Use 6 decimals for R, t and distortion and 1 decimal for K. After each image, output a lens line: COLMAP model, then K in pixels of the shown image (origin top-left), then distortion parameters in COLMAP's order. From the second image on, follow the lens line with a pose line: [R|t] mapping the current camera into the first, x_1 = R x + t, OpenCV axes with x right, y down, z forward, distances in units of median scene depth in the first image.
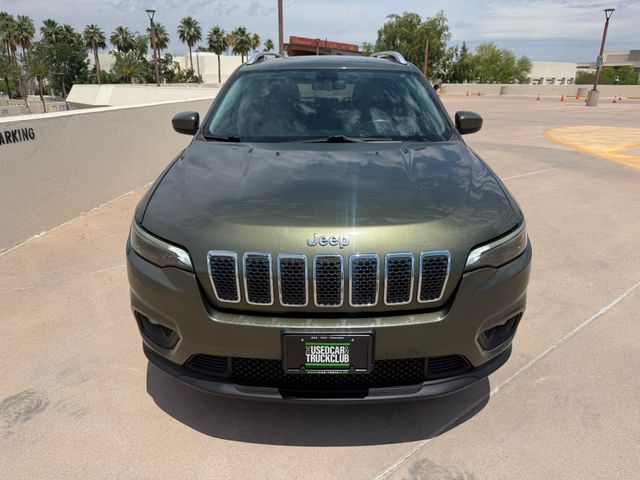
lens RADIAL K [[469.8, 0, 312.6], [0, 469.8, 234.6], [0, 0, 1]] dist [0.026131, -0.025464]
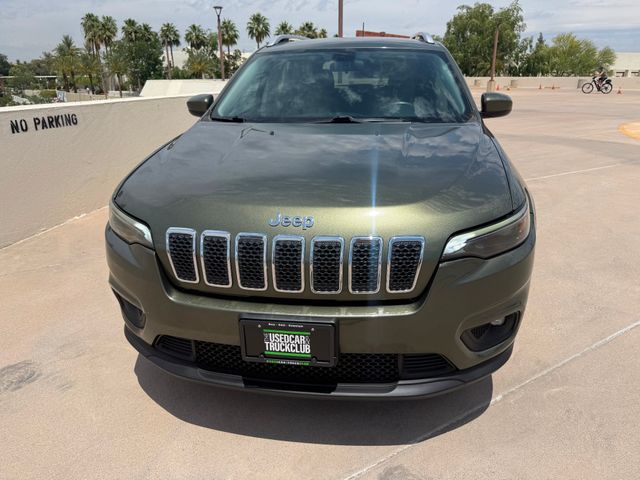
lens RADIAL K [[469.8, 0, 312.5], [0, 469.8, 232.5], [0, 0, 1]] dist [0.026131, -0.025464]
pose [[0.991140, 0.036189, -0.127793, 0.105802], [-0.035480, 0.999340, 0.007824, 0.014776], [0.127992, -0.003220, 0.991770, 0.046484]]
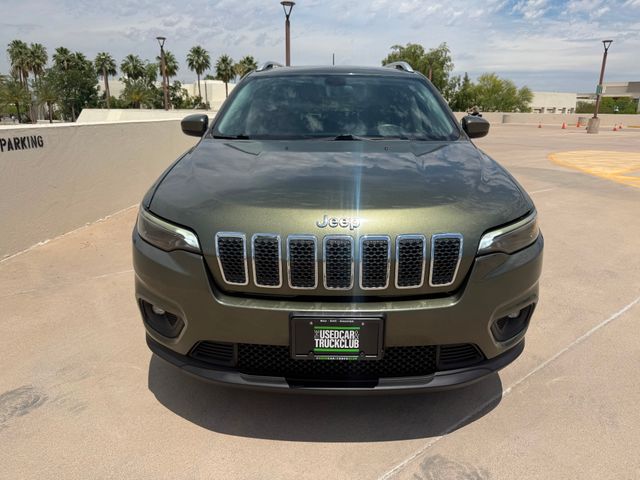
lens RADIAL K [[469.8, 0, 317.9], [0, 469.8, 230.7], [0, 0, 1]] dist [0.026131, -0.025464]
pose [[0.999949, 0.009809, 0.002364, -0.006566], [-0.009643, 0.998004, -0.062417, 0.050429], [-0.002971, 0.062391, 0.998047, 0.008717]]
